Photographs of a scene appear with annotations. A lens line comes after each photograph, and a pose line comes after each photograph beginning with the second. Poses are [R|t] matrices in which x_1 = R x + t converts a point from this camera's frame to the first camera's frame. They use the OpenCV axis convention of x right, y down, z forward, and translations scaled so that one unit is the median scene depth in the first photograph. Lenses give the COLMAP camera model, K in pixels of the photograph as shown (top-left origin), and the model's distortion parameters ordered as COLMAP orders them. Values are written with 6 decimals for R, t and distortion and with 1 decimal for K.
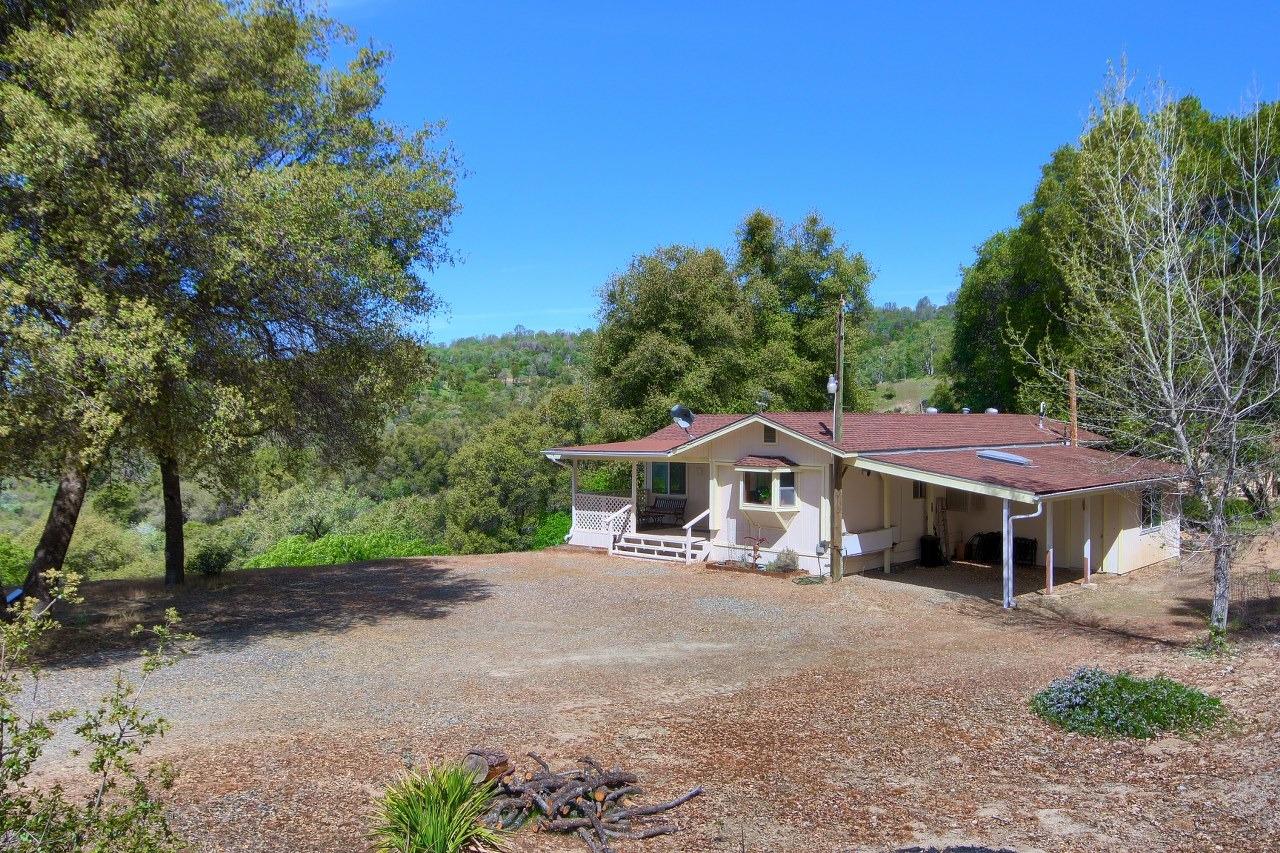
lens RADIAL K [[1067.0, 0, 640.0], [0, 1067.0, 426.5], [0, 0, 1]] dist [0.003262, 0.082338]
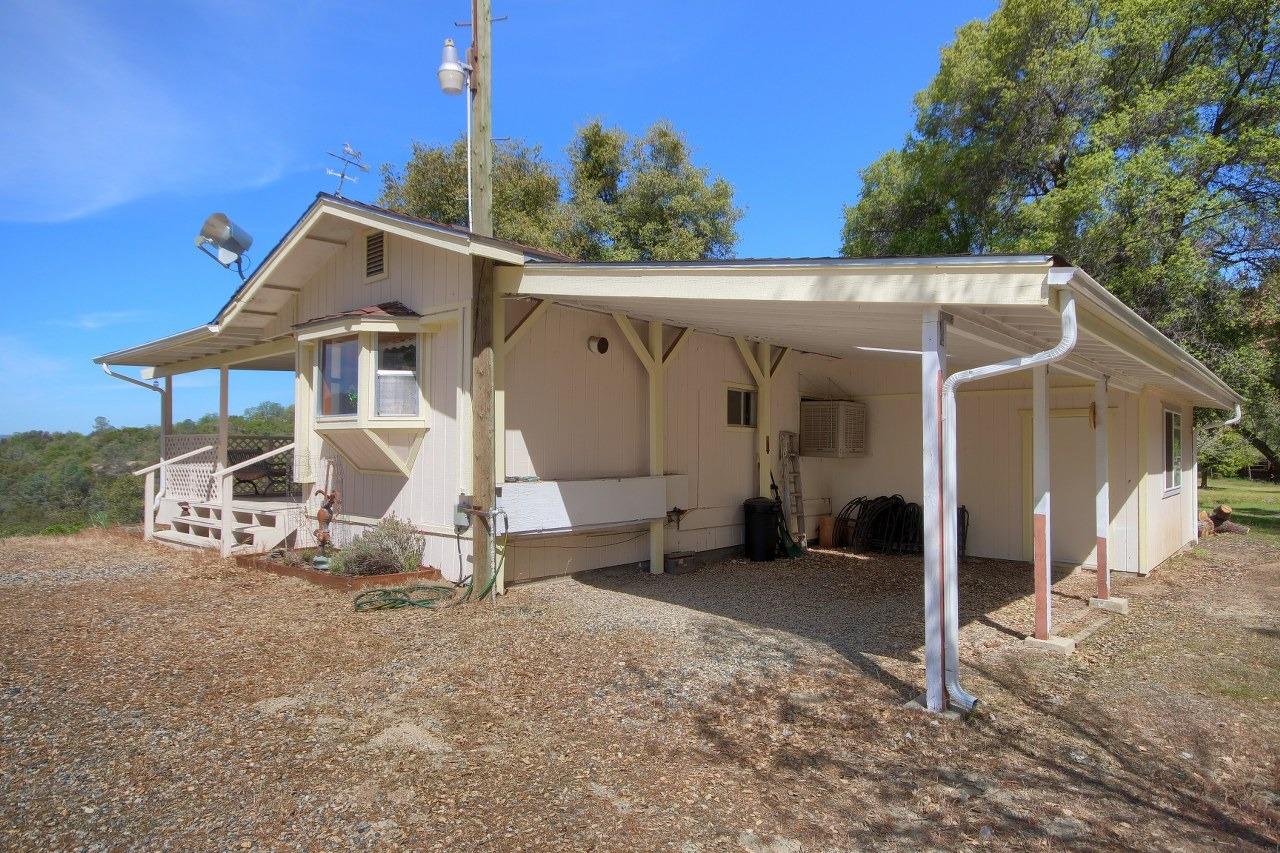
lens RADIAL K [[770.6, 0, 642.2], [0, 770.6, 430.7], [0, 0, 1]] dist [0.000423, 0.000311]
pose [[0.999868, 0.001295, 0.016205, 0.228404], [-0.000718, 0.999367, -0.035581, 0.090884], [-0.016241, 0.035565, 0.999235, 0.693884]]
